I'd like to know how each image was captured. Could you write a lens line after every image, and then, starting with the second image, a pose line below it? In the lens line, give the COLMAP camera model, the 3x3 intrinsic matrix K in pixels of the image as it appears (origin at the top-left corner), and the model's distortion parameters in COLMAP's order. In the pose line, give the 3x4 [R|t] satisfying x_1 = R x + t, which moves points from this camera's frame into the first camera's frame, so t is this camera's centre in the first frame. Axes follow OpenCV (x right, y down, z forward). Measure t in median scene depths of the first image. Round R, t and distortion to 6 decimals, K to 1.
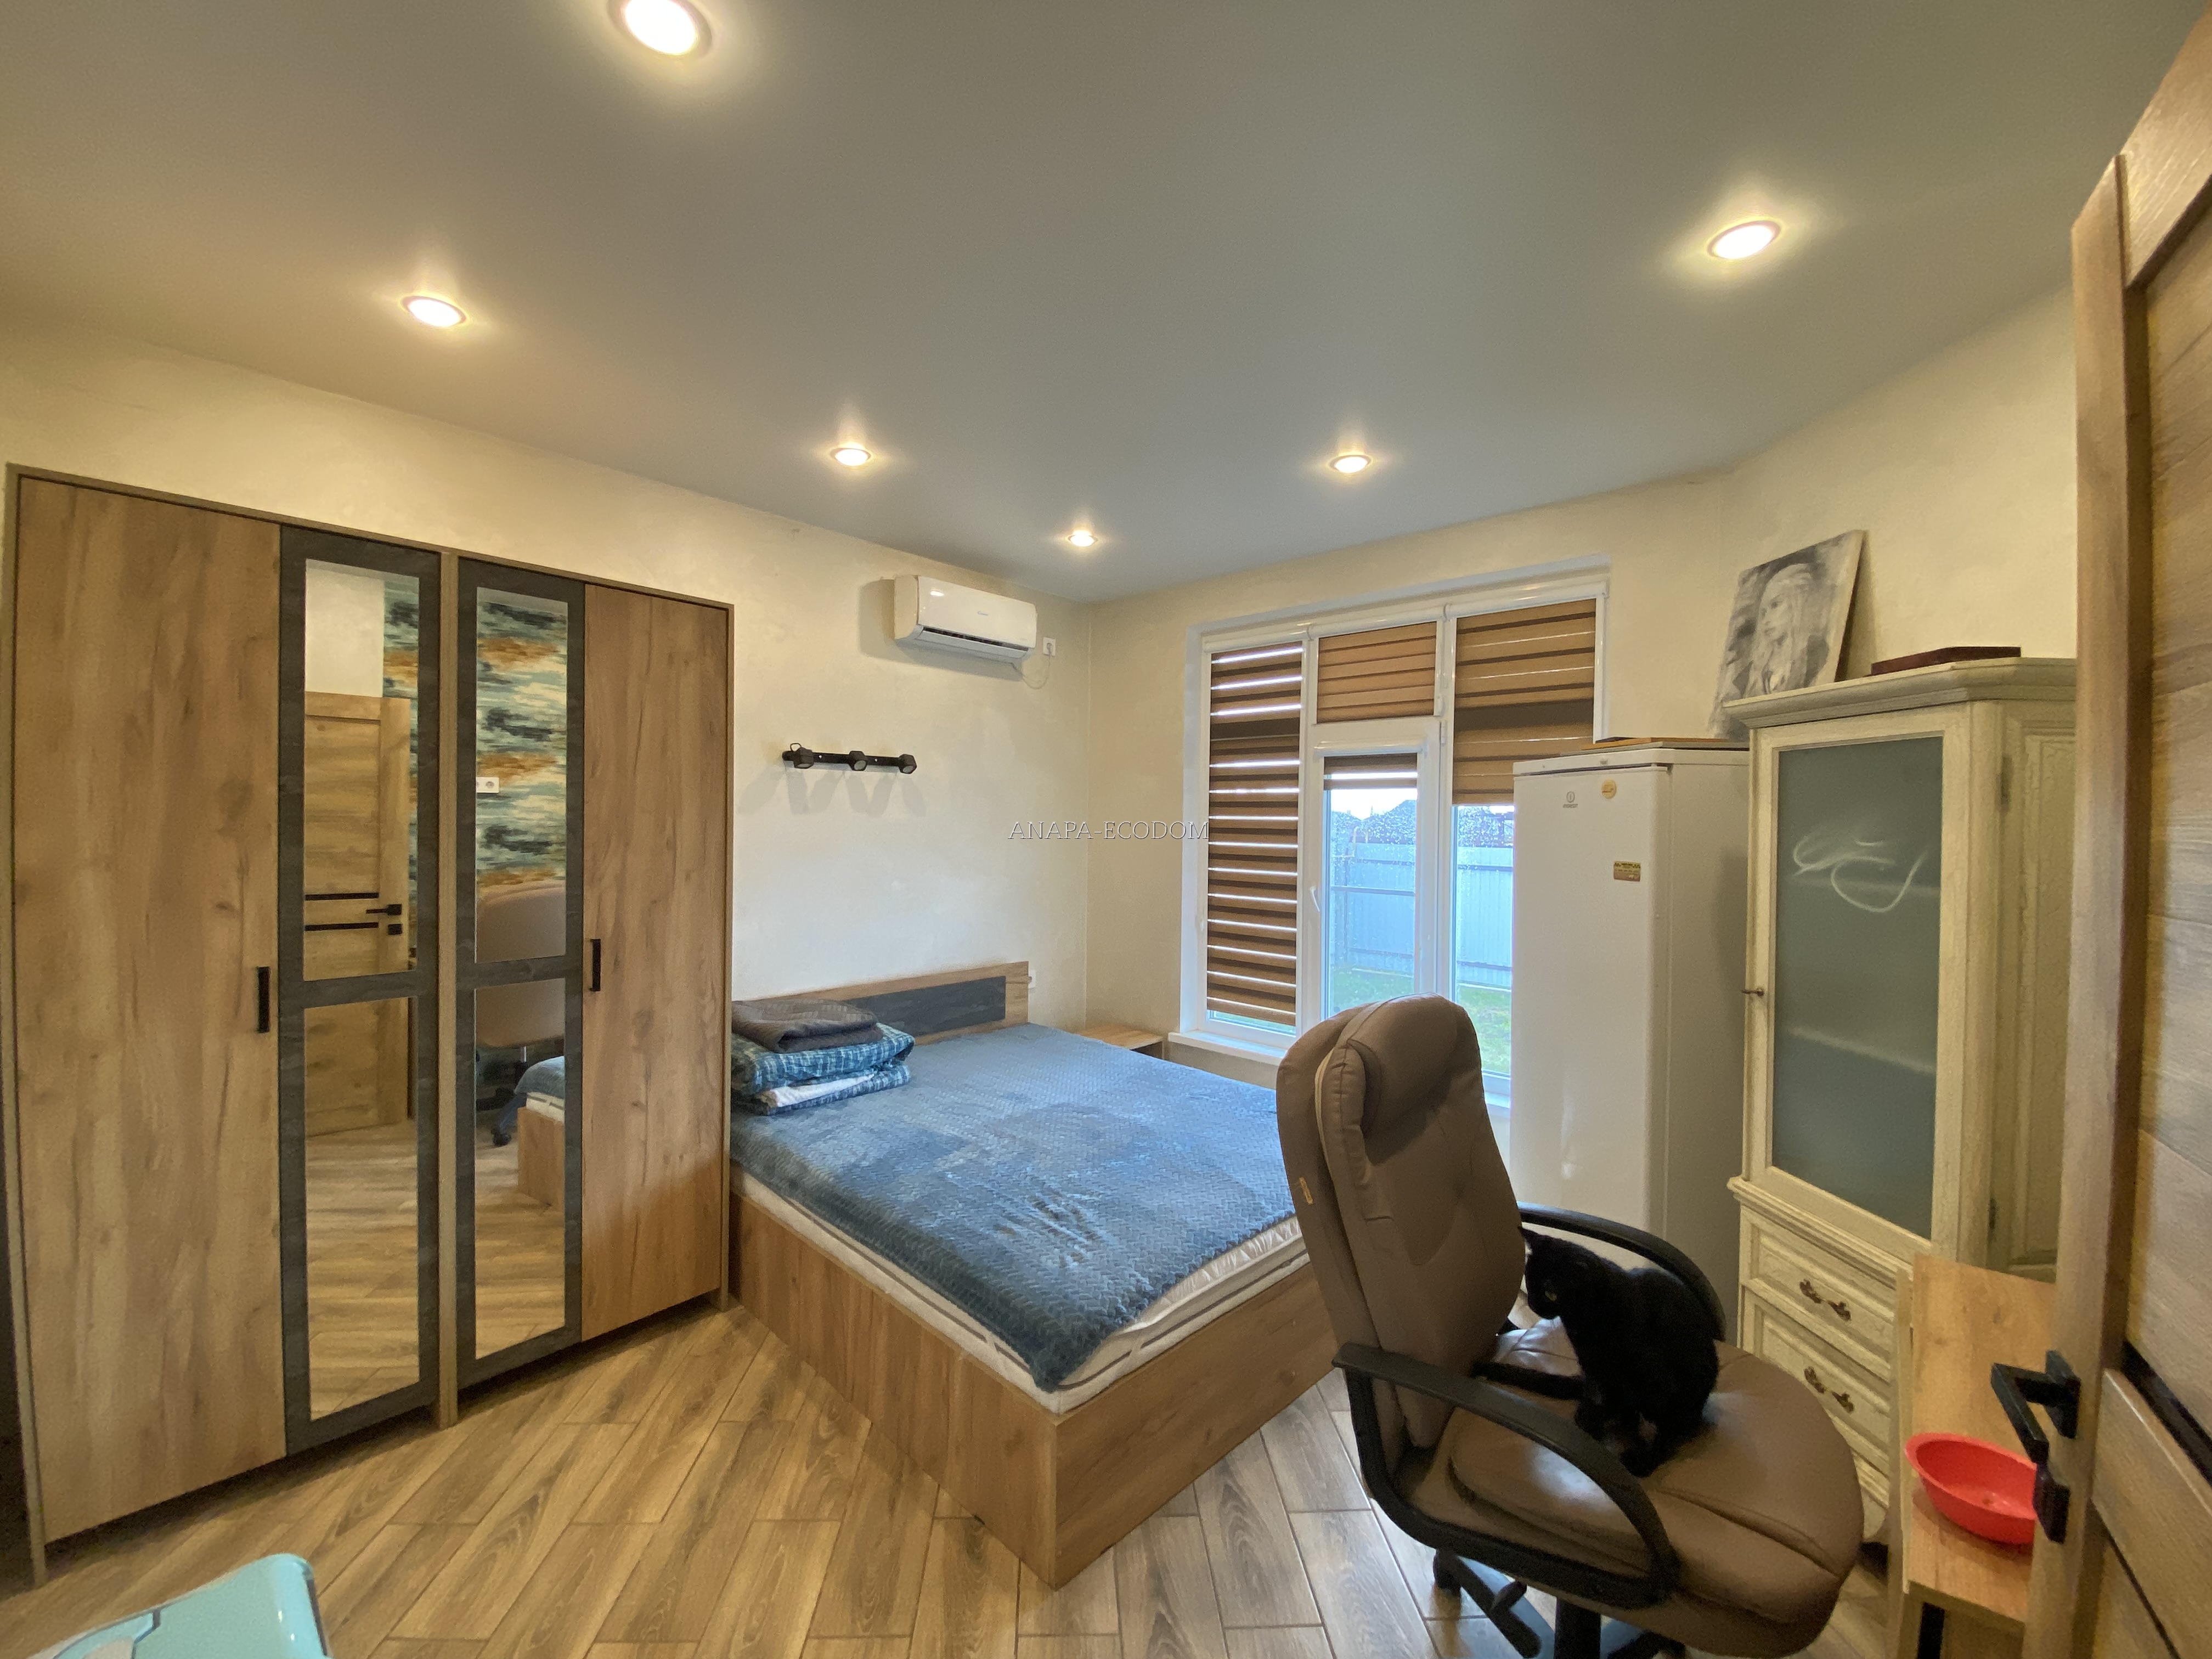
lens RADIAL K [[899.4, 0, 1098.9], [0, 899.4, 830.3], [0, 0, 1]] dist [0.035690, -0.028925]
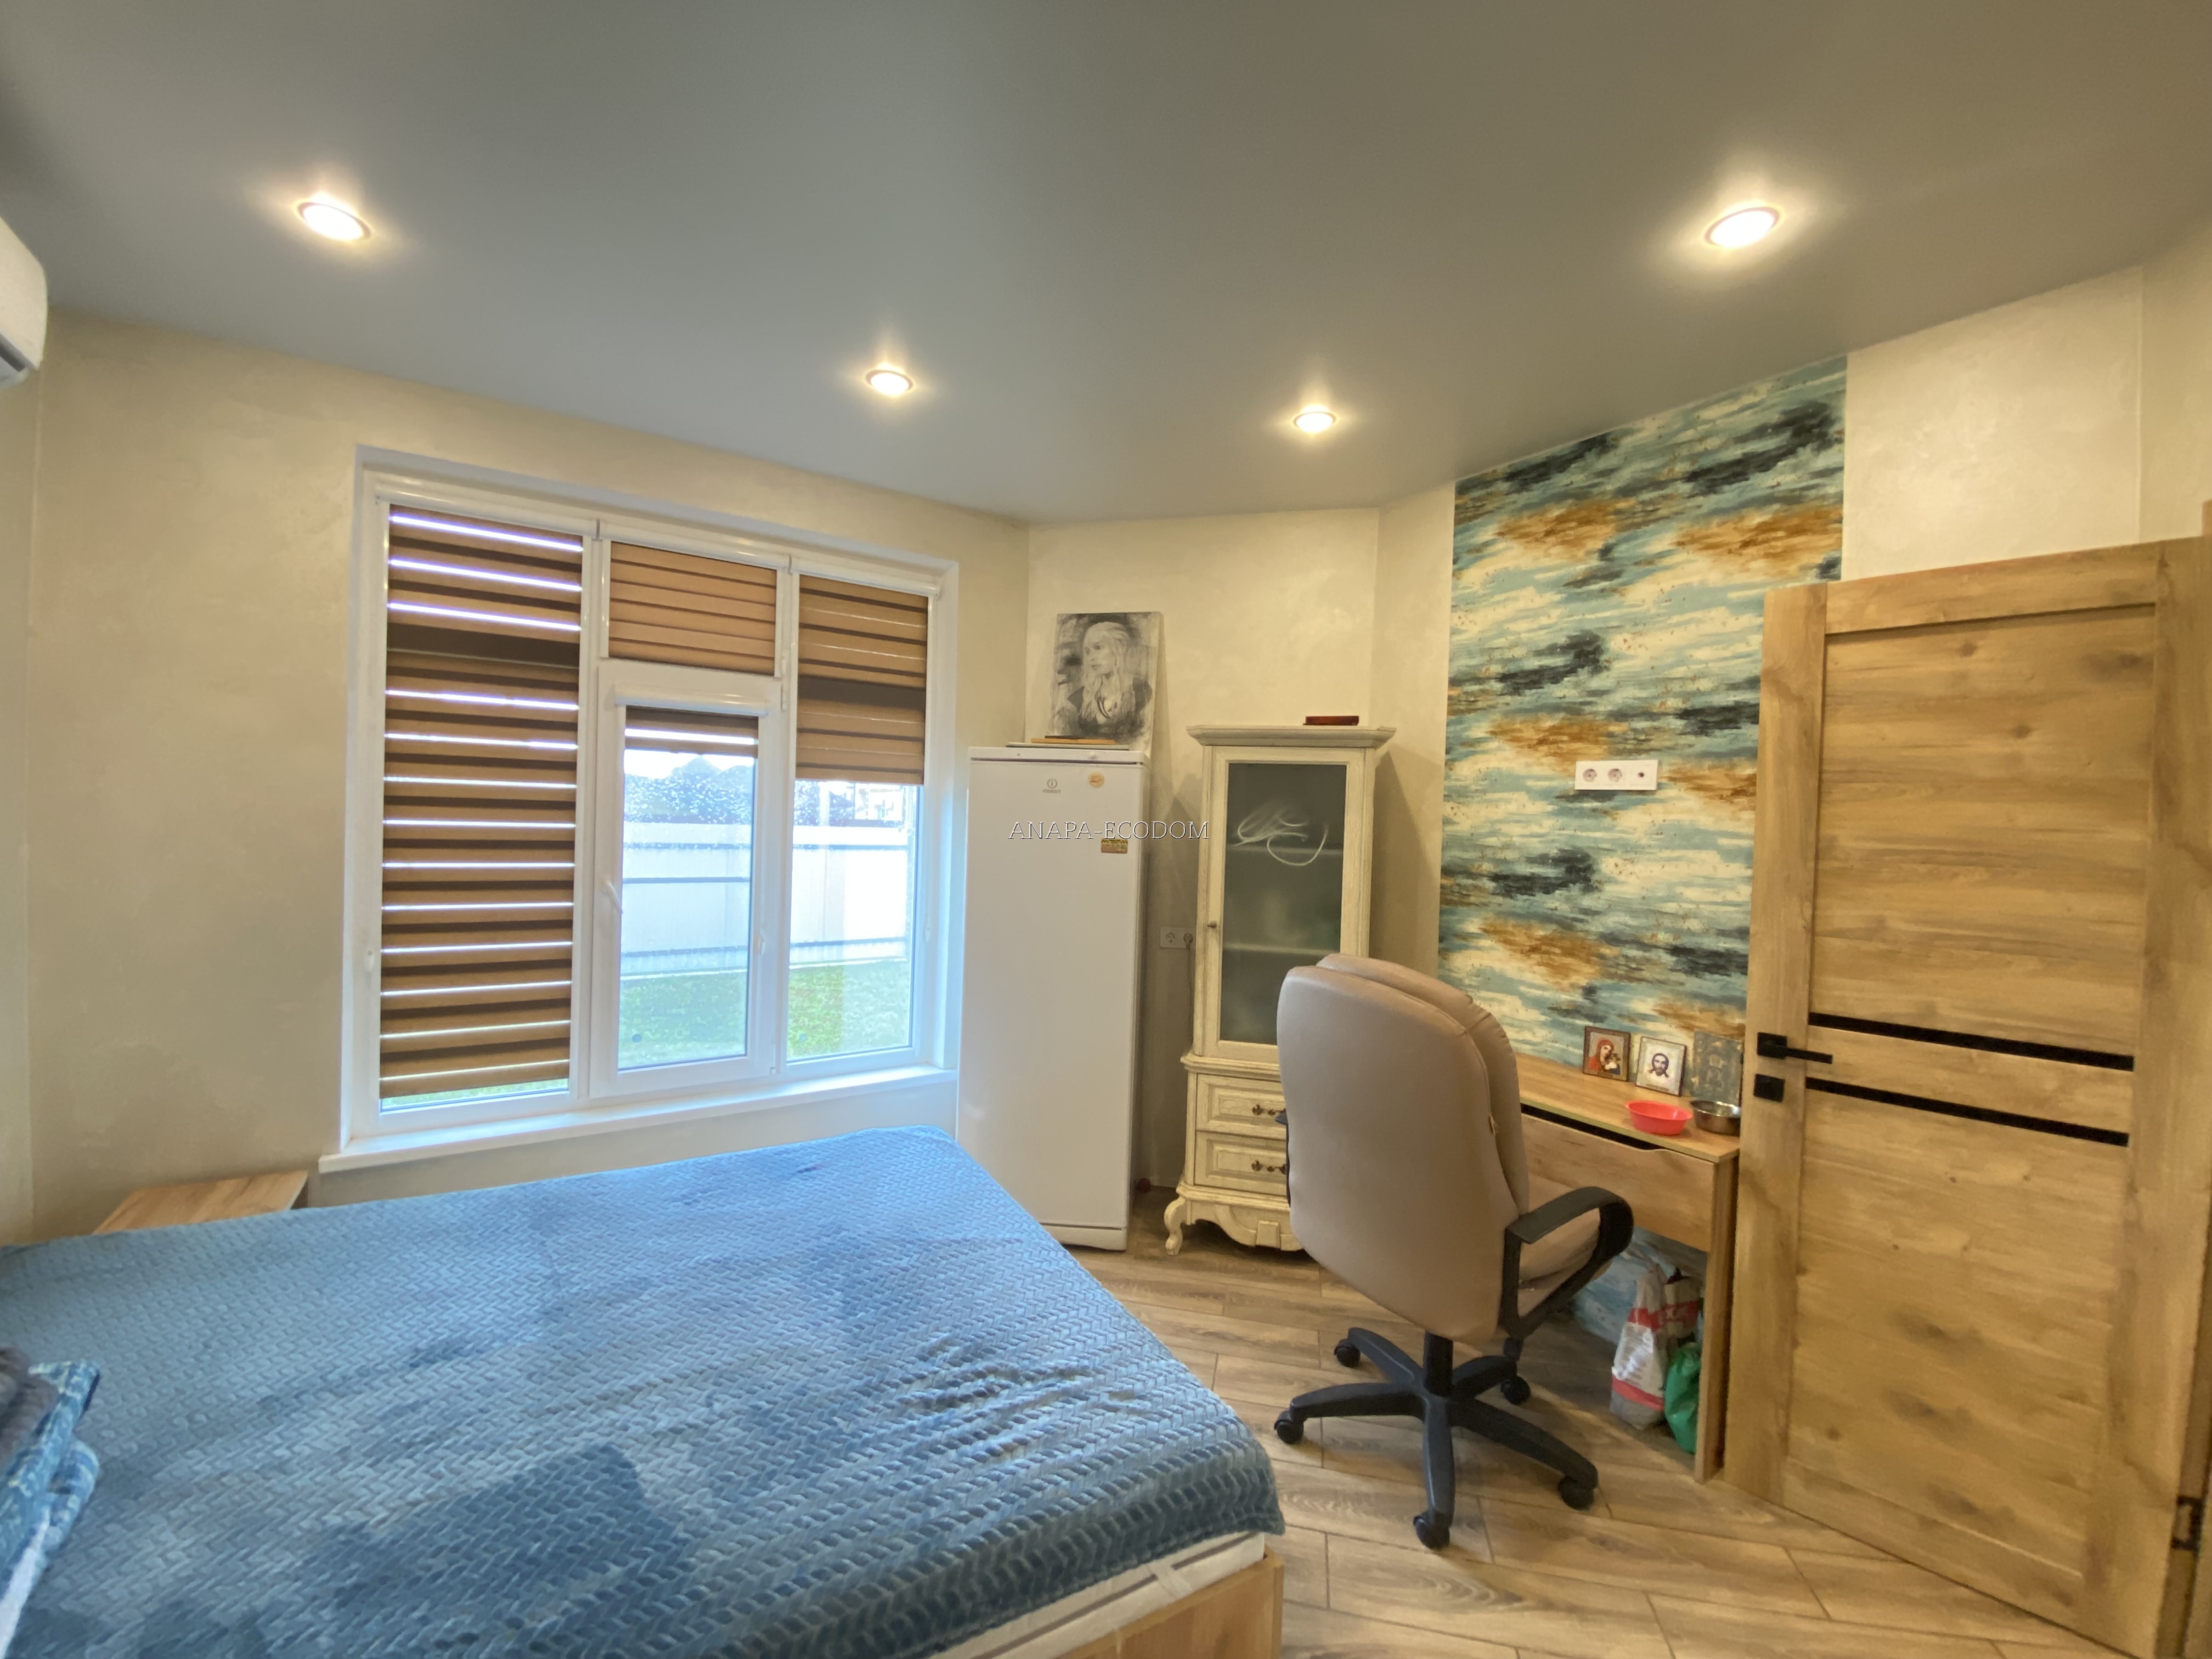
lens RADIAL K [[899.4, 0, 1098.9], [0, 899.4, 830.3], [0, 0, 1]] dist [0.035690, -0.028925]
pose [[0.246268, -0.019624, 0.969003, -0.419090], [-0.019373, 0.999496, 0.025166, -0.005127], [-0.969008, -0.024970, 0.245764, 0.477698]]
